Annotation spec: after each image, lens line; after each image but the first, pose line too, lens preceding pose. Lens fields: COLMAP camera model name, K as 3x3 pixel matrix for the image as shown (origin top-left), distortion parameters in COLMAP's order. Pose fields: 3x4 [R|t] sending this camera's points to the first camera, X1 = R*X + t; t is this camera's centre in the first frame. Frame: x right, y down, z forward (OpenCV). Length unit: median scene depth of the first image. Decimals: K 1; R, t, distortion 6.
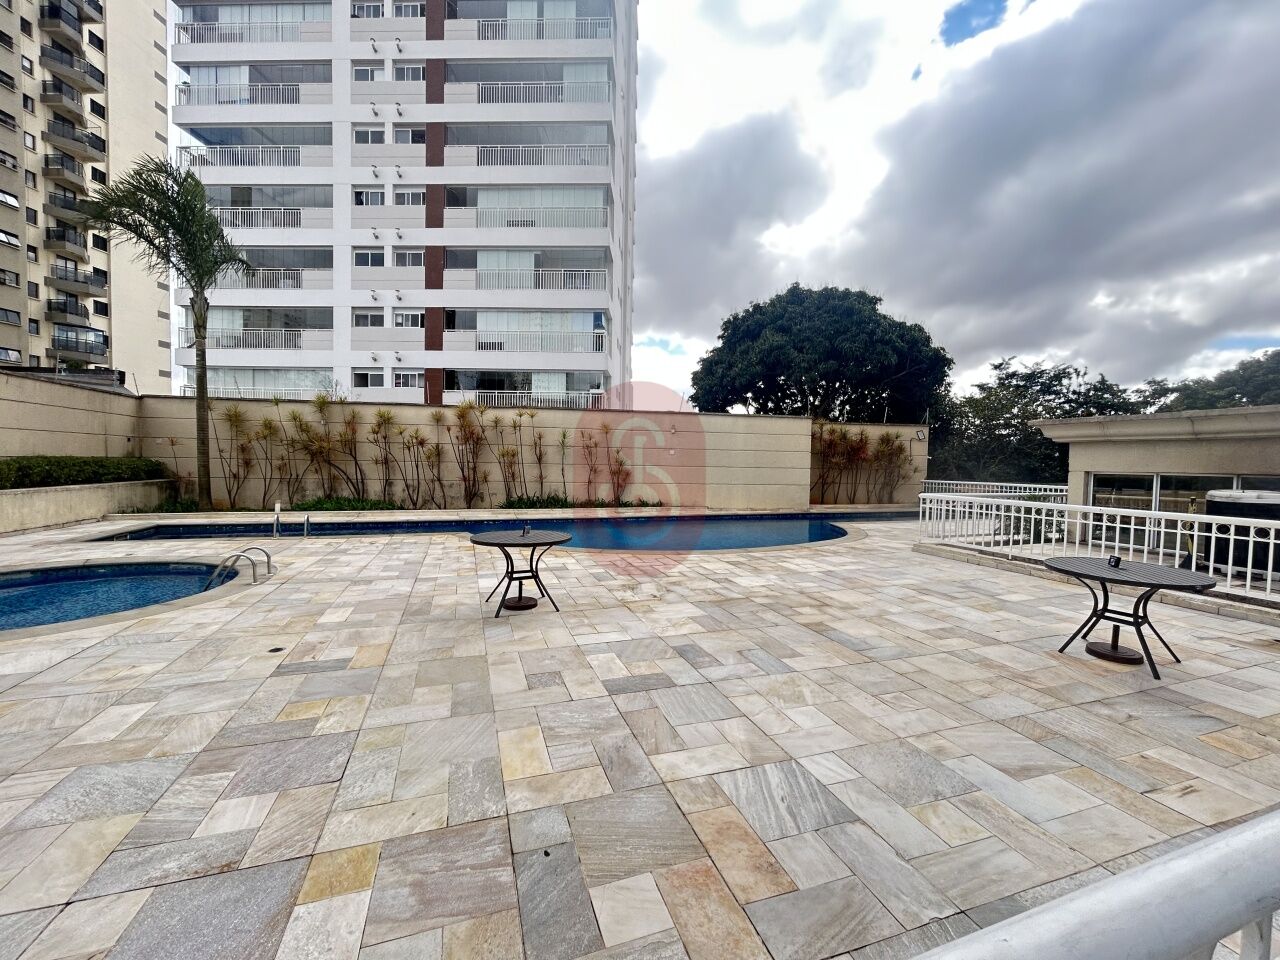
lens RADIAL K [[518.8, 0, 640.0], [0, 518.8, 480.0], [0, 0, 1]] dist [0.000573, 0.000210]
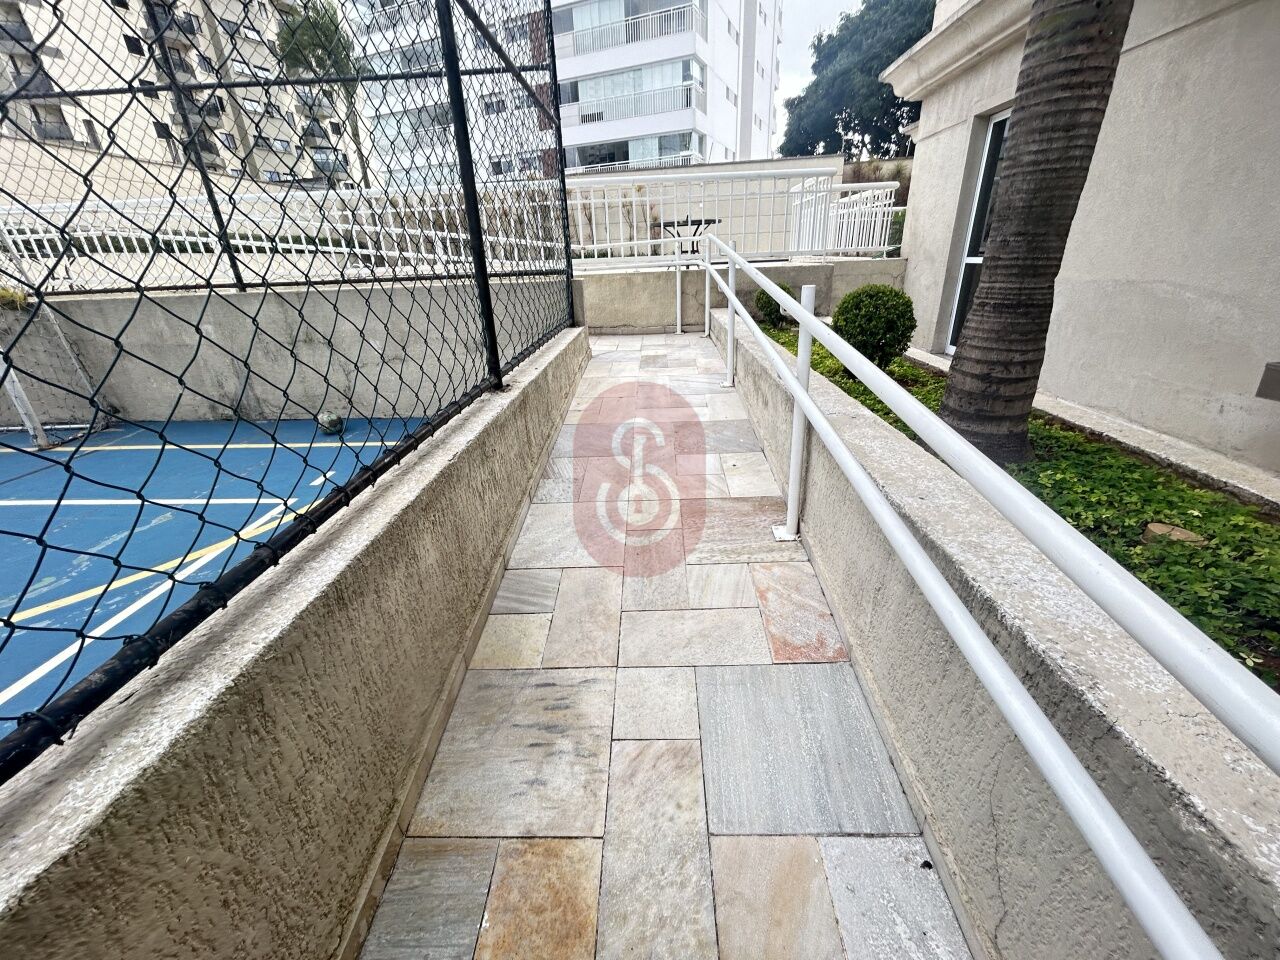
lens RADIAL K [[518.8, 0, 640.0], [0, 518.8, 480.0], [0, 0, 1]] dist [0.000573, 0.000210]
pose [[0.932791, 0.086256, -0.349945, 0.251339], [0.050495, 0.930089, 0.363847, 0.056837], [0.356864, -0.357064, 0.863223, -0.172348]]
